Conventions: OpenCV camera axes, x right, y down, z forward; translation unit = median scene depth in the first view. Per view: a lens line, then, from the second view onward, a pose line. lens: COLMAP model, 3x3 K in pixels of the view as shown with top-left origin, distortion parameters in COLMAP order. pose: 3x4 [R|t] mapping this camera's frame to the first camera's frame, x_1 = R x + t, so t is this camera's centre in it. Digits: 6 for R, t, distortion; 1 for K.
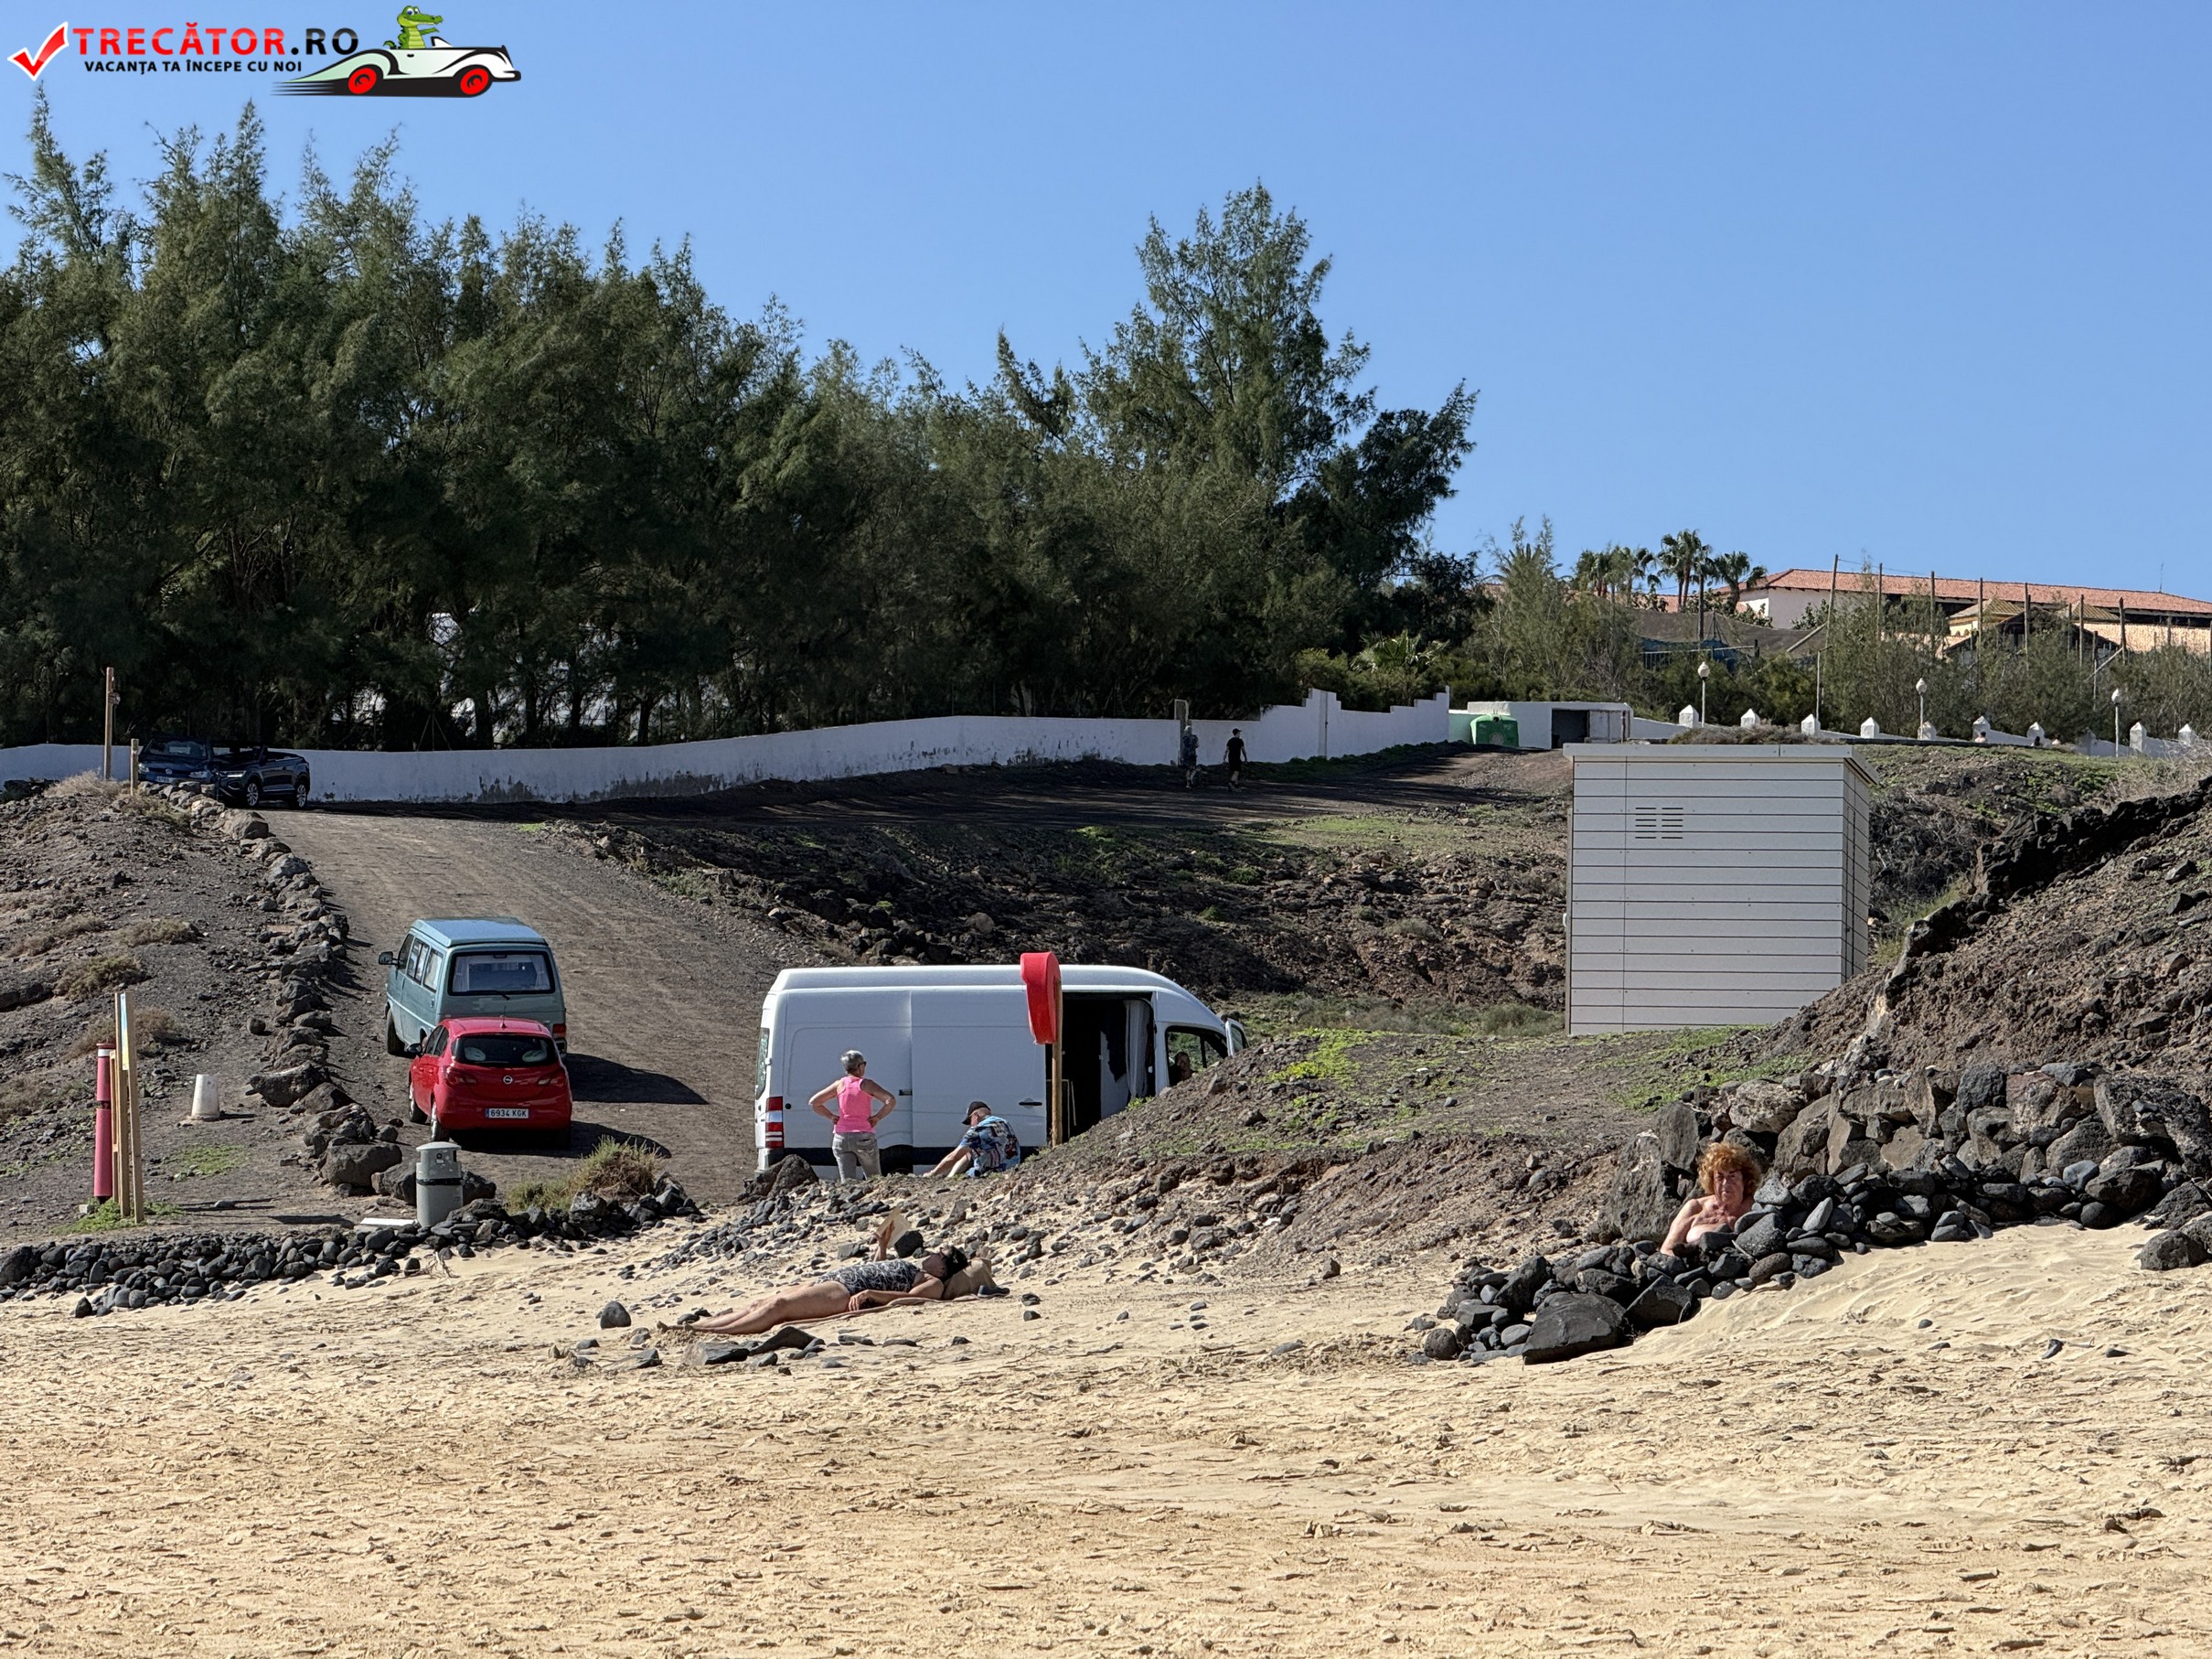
lens RADIAL K [[7776.8, 0, 1111.0], [0, 7776.8, 834.0], [0, 0, 1]] dist [0.271057, 0.000000]
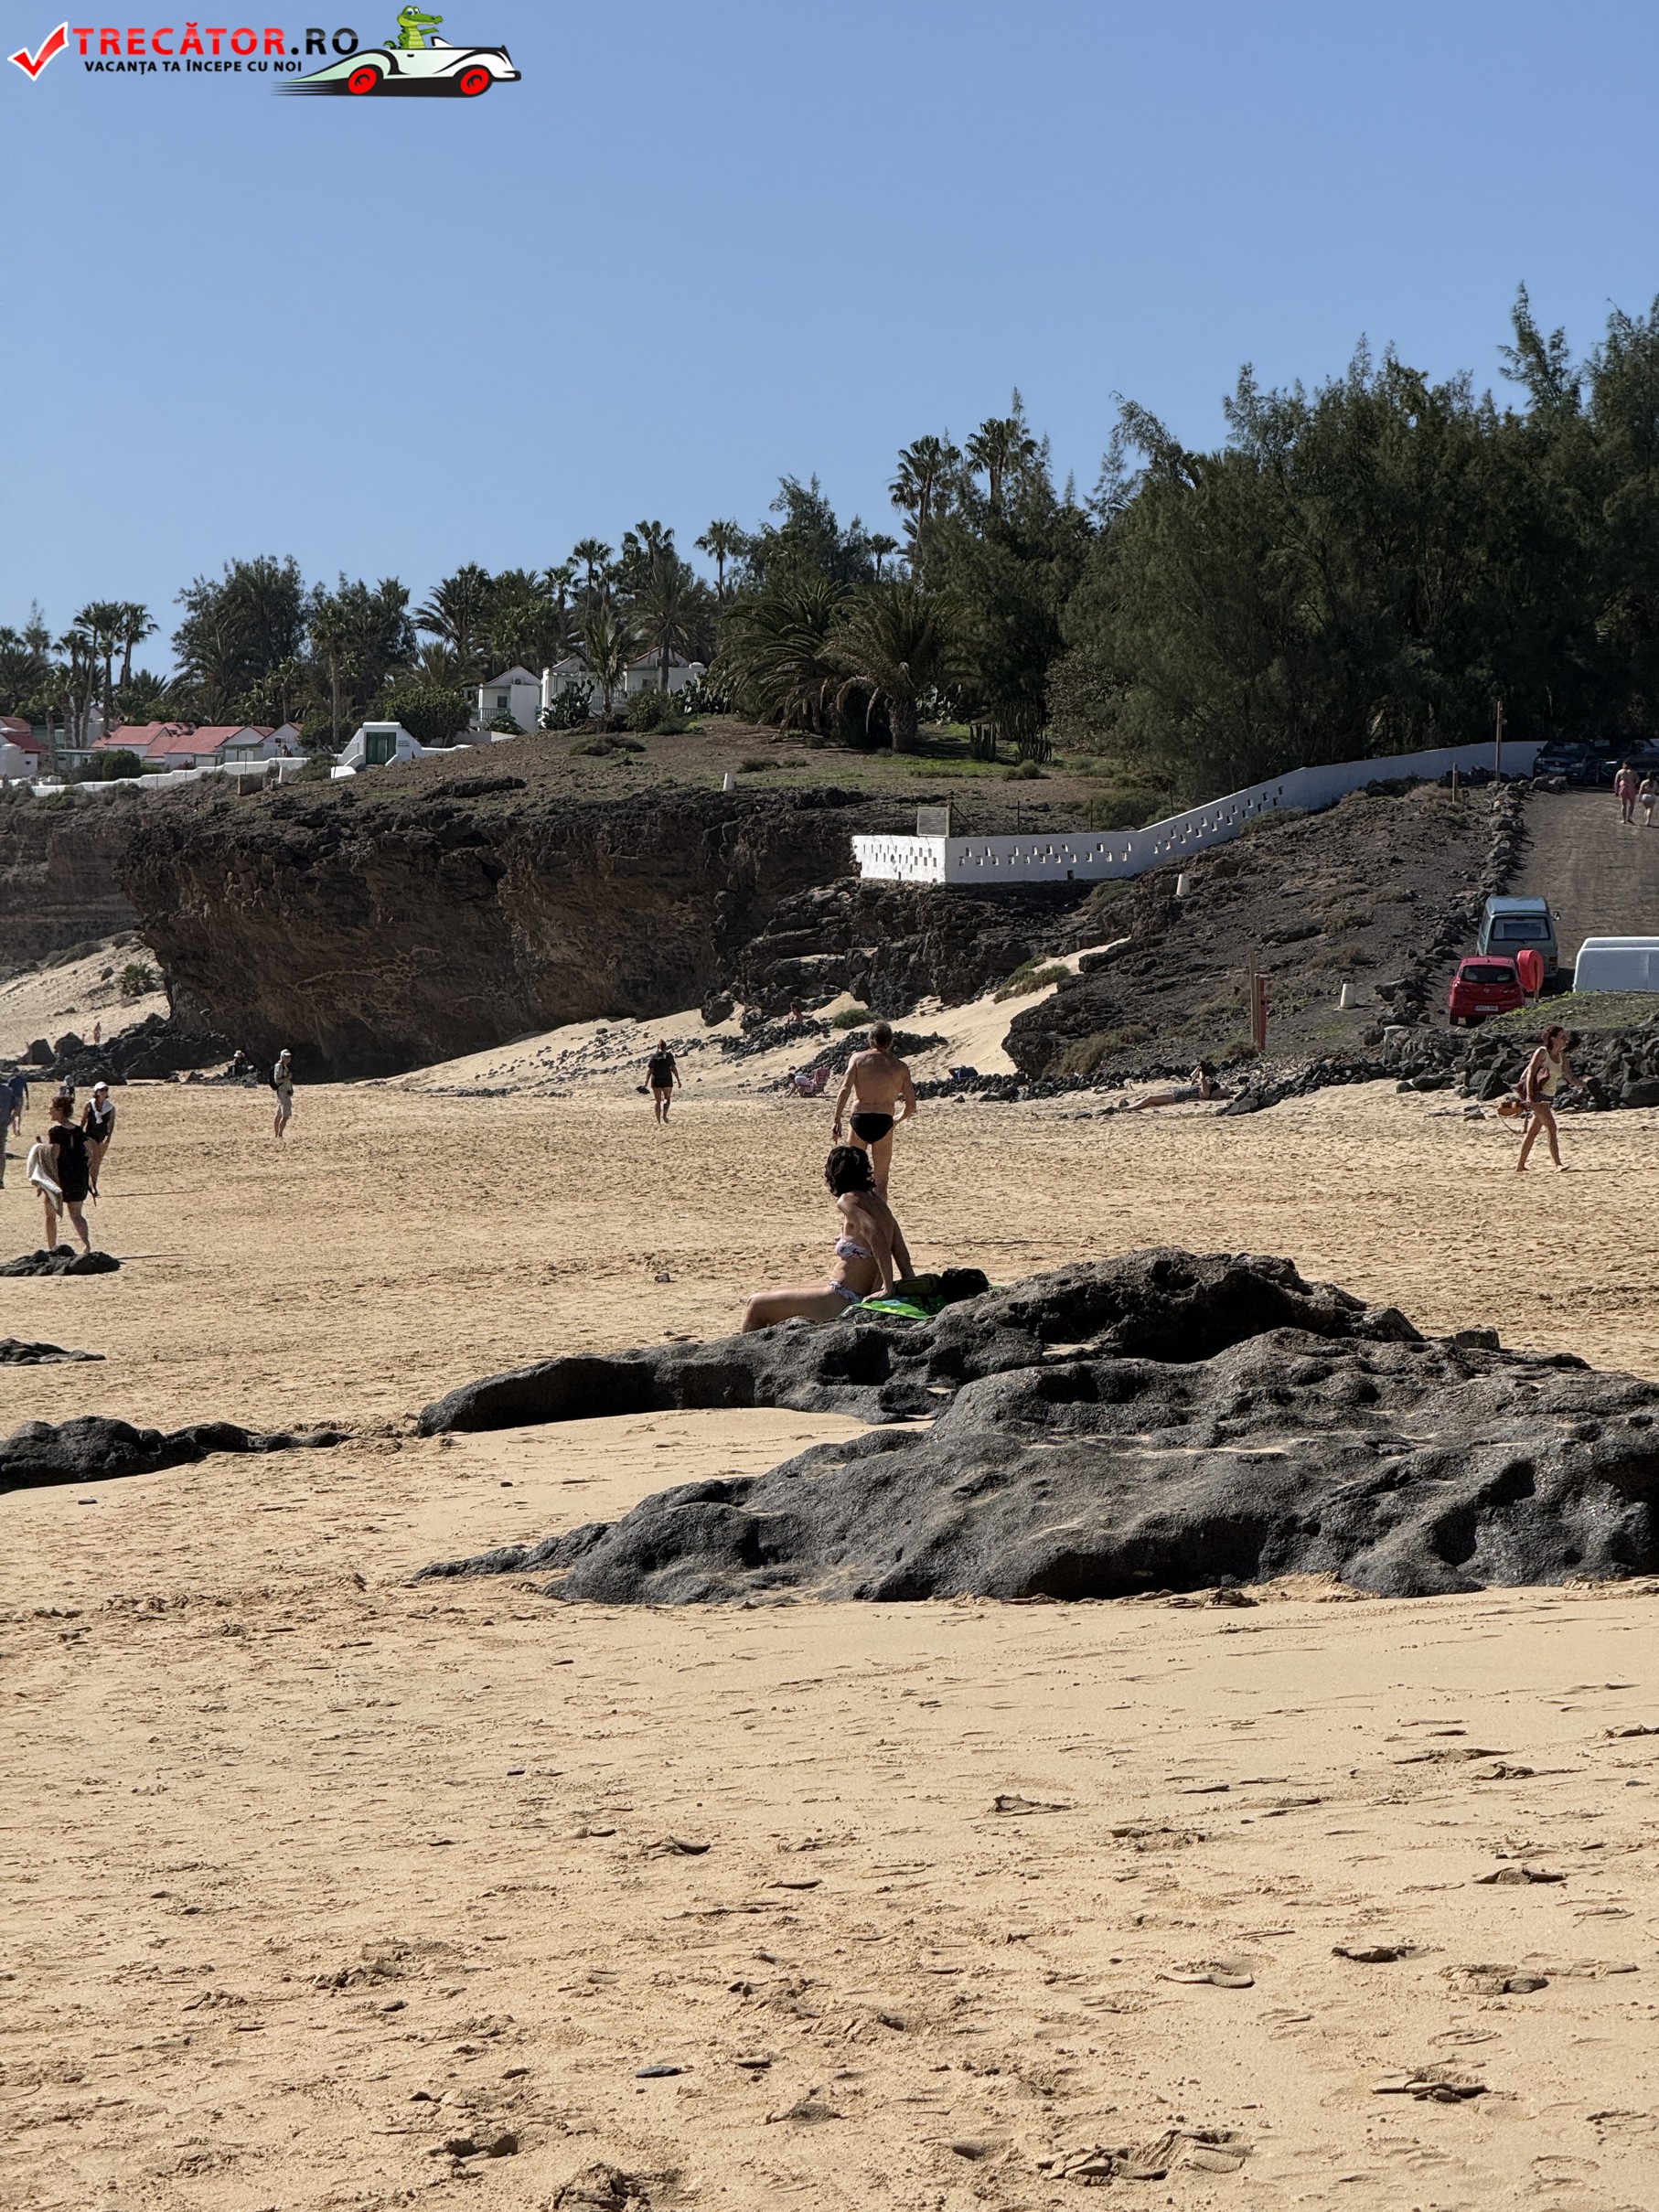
lens RADIAL K [[7776.8, 0, 922.9], [0, 7776.8, 1026.4], [0, 0, 1]] dist [0.271057, 0.000000]
pose [[0.959636, 0.012157, -0.280981, 0.244185], [0.001162, 0.998885, 0.047189, -0.037042], [0.281242, -0.045611, 0.958552, -0.641022]]
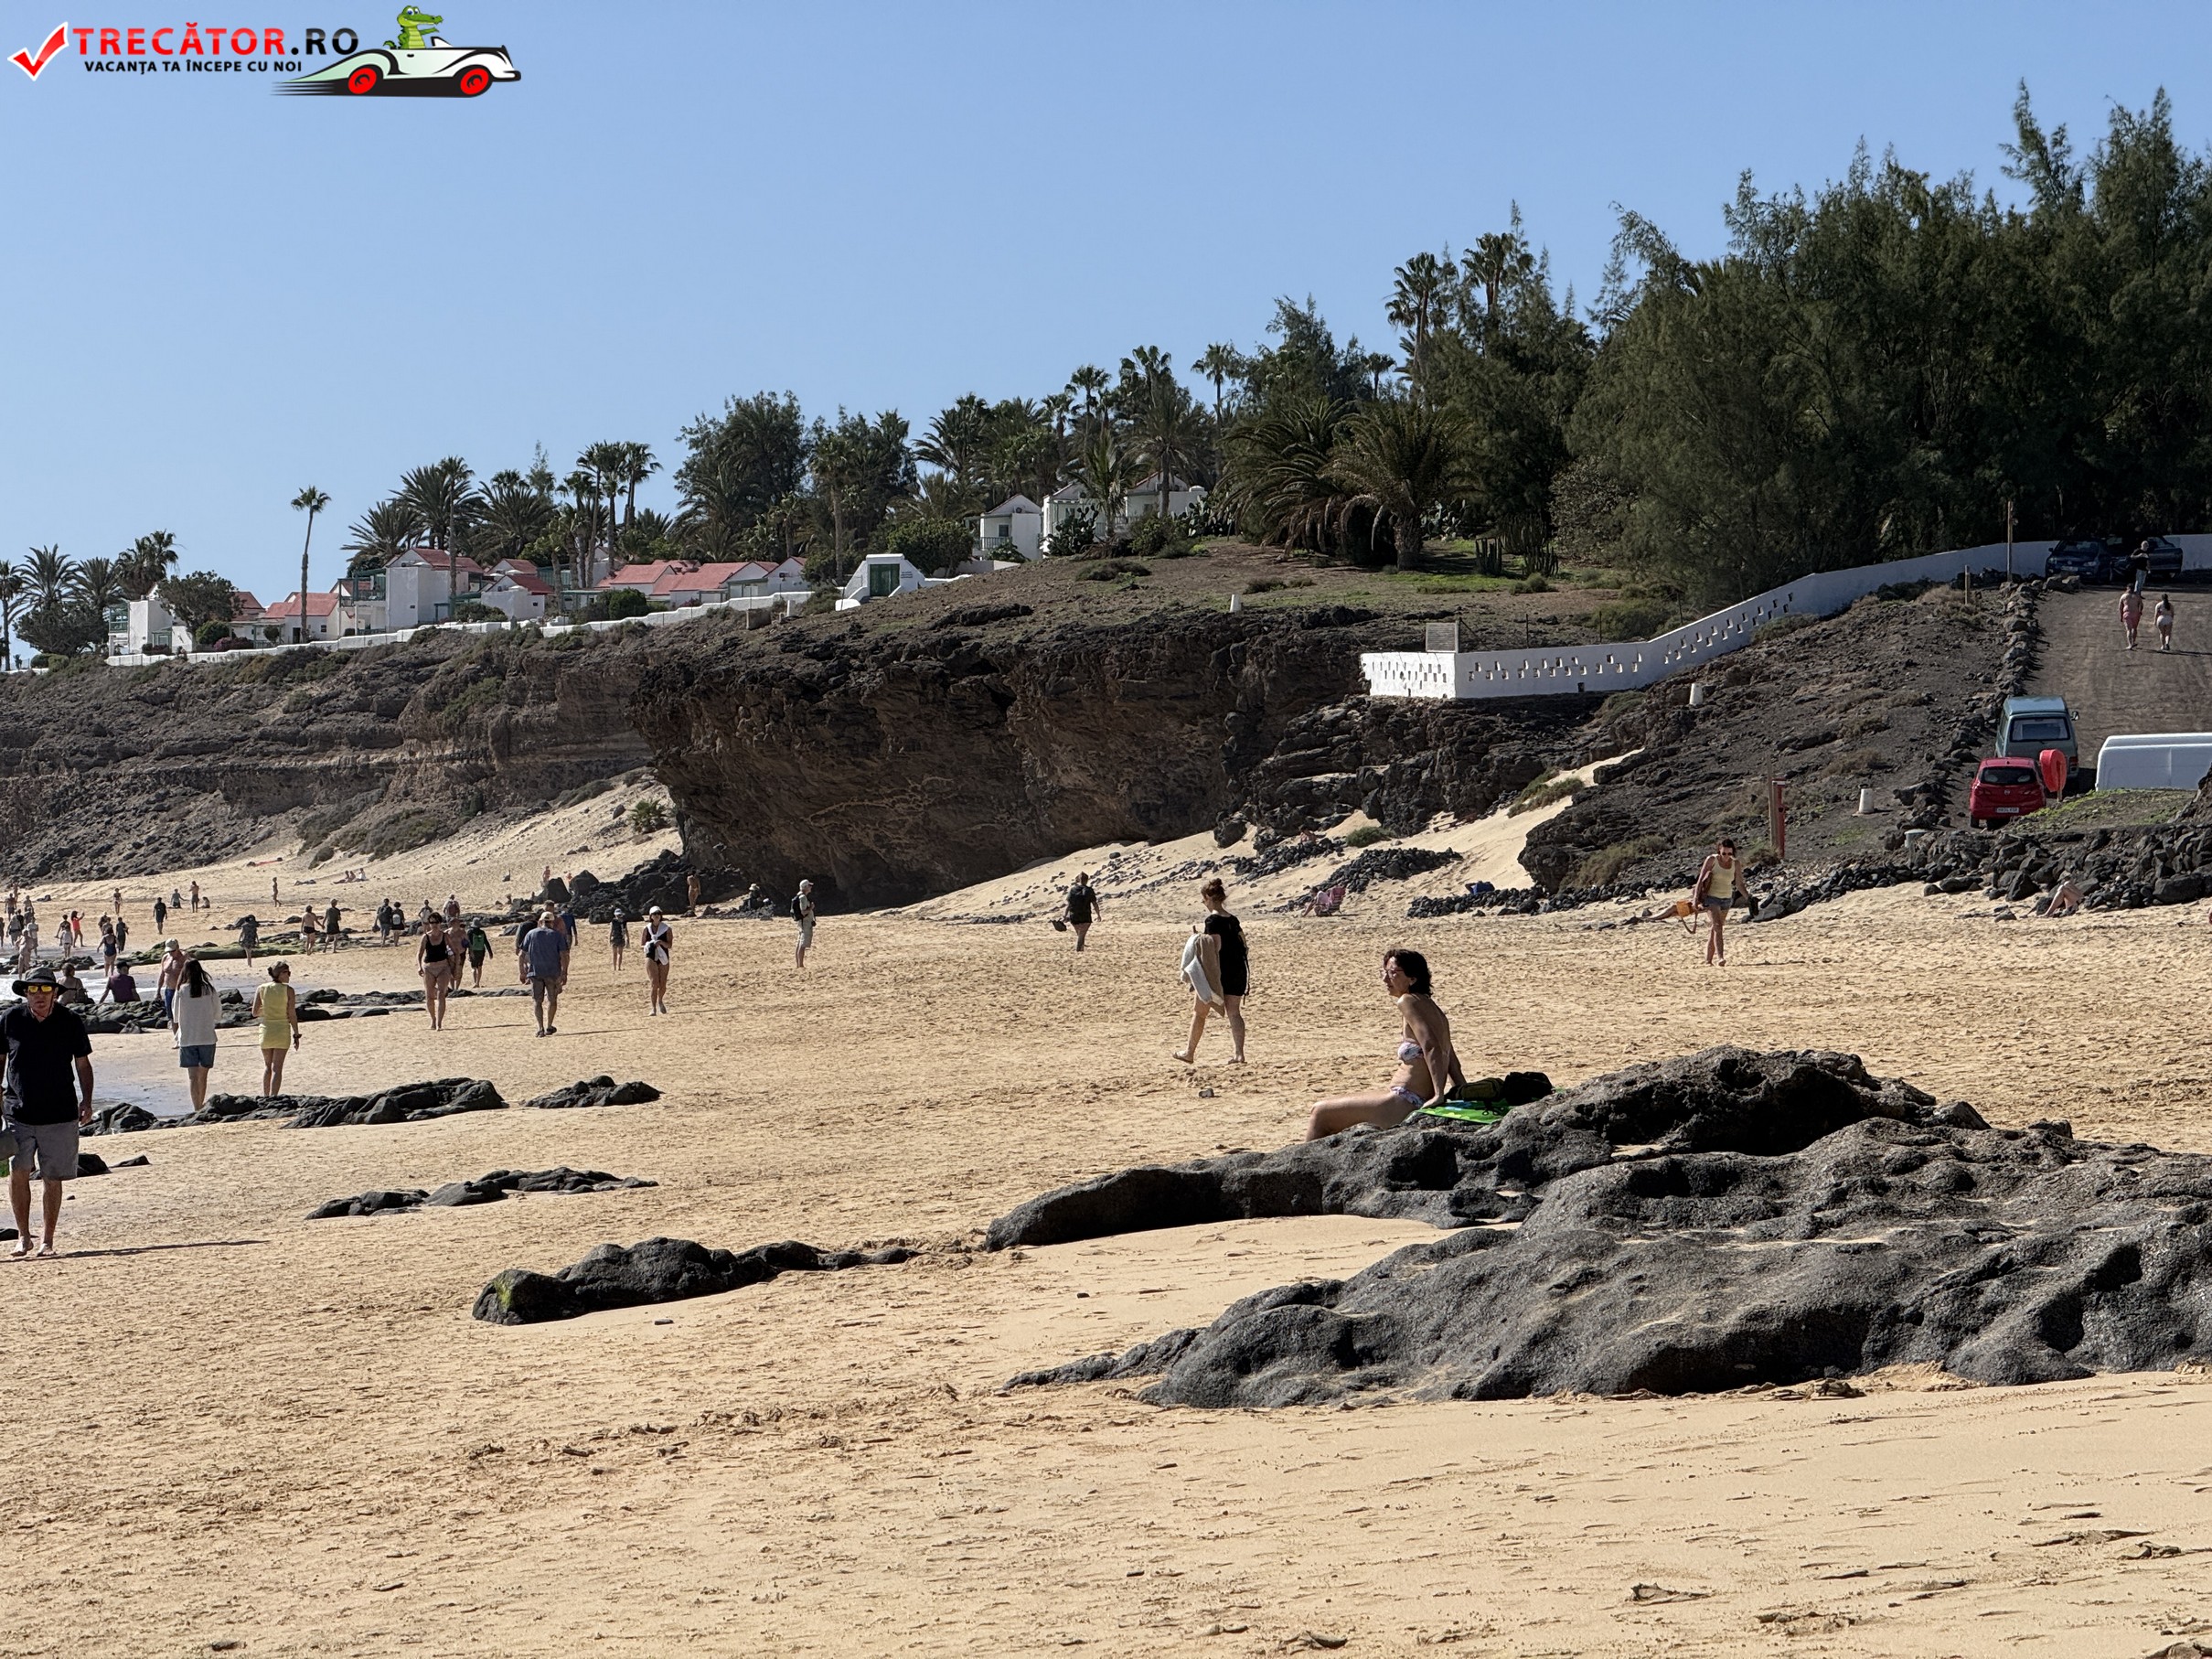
lens RADIAL K [[7776.8, 0, 1097.1], [0, 7776.8, 820.9], [0, 0, 1]] dist [0.271057, 0.000000]
pose [[0.946820, -0.012286, -0.321530, 0.242130], [0.027540, 0.998698, 0.042938, -0.036467], [0.320584, -0.049509, 0.945925, -0.641050]]
